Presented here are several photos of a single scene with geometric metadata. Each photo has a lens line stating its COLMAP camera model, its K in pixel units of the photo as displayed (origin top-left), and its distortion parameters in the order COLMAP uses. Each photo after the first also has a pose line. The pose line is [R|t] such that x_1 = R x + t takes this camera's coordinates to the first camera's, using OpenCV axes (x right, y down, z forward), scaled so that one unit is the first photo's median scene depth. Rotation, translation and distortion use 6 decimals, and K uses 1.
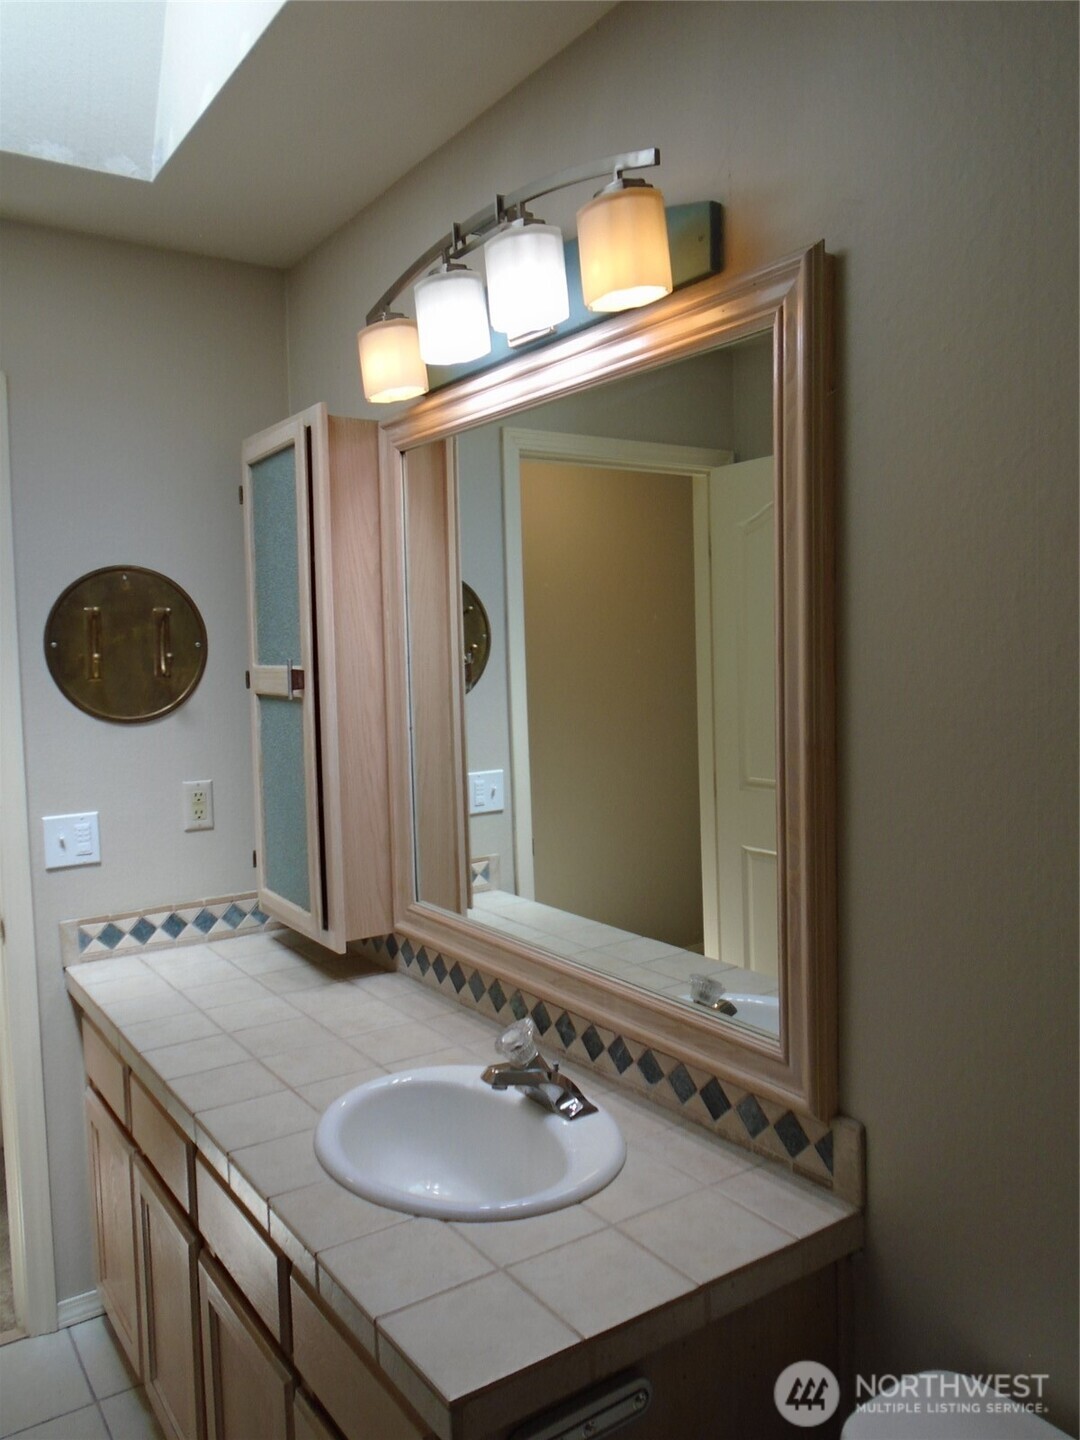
lens RADIAL K [[1082.3, 0, 542.1], [0, 1082.3, 716.1], [0, 0, 1]] dist [-0.033856, 0.006502]
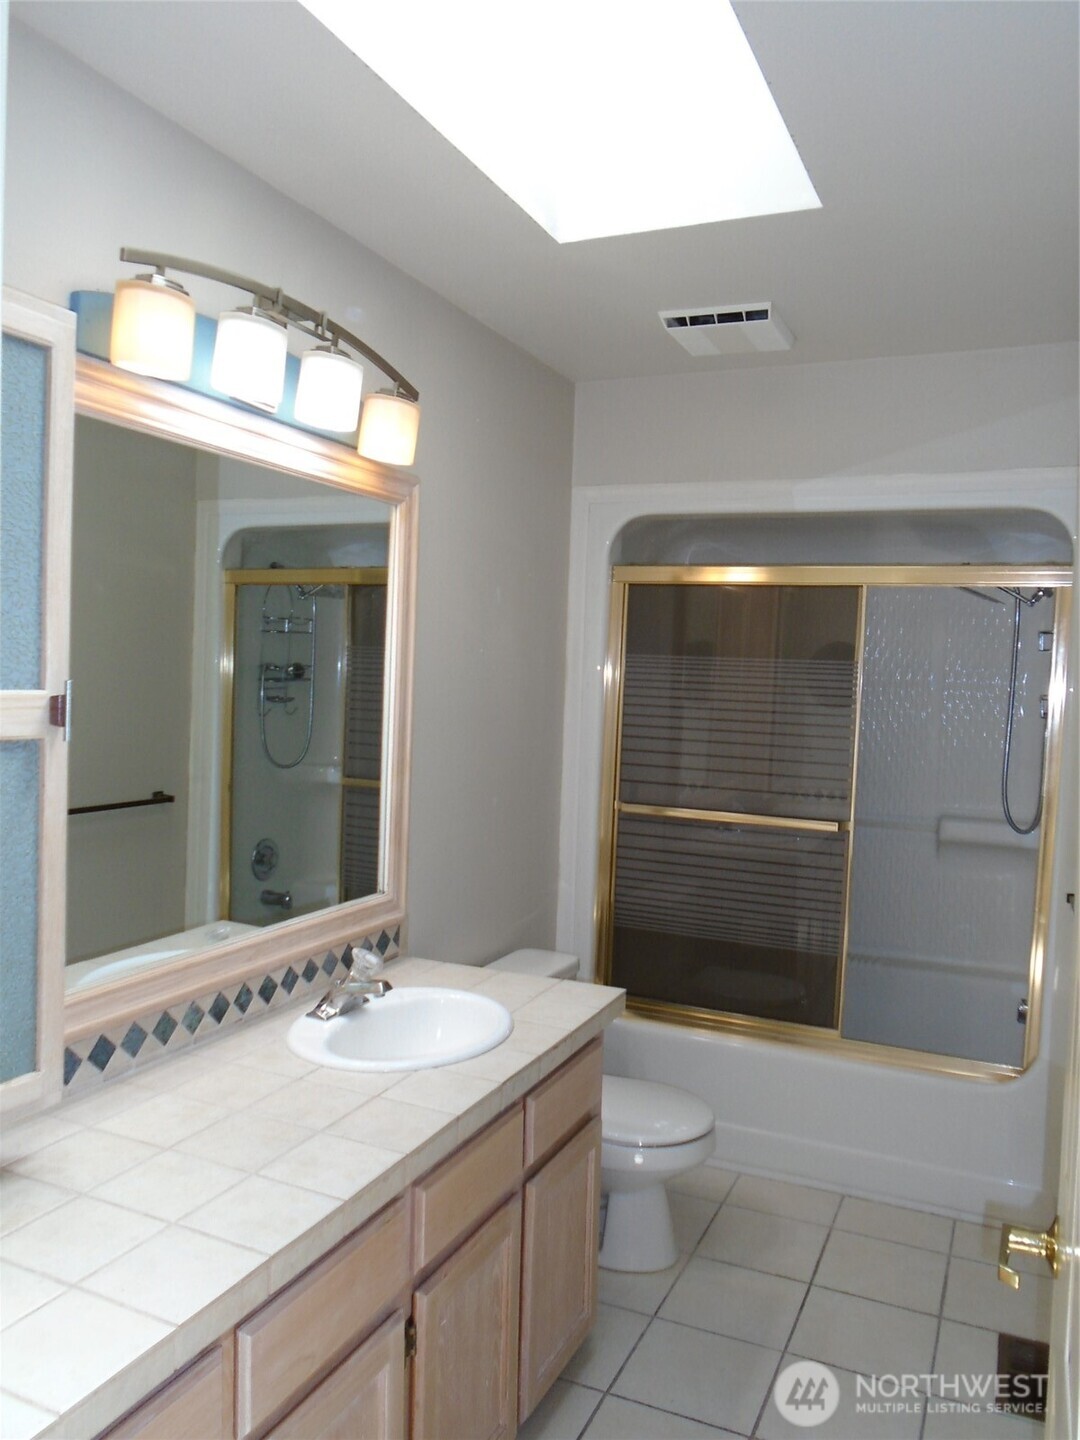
lens RADIAL K [[1082.3, 0, 540.3], [0, 1082.3, 721.6], [0, 0, 1]] dist [-0.033856, 0.006502]
pose [[-0.529514, -0.037439, 0.847475, -1.027713], [0.021937, 0.998087, 0.057800, -0.064308], [-0.848018, 0.049197, -0.527679, 1.208261]]
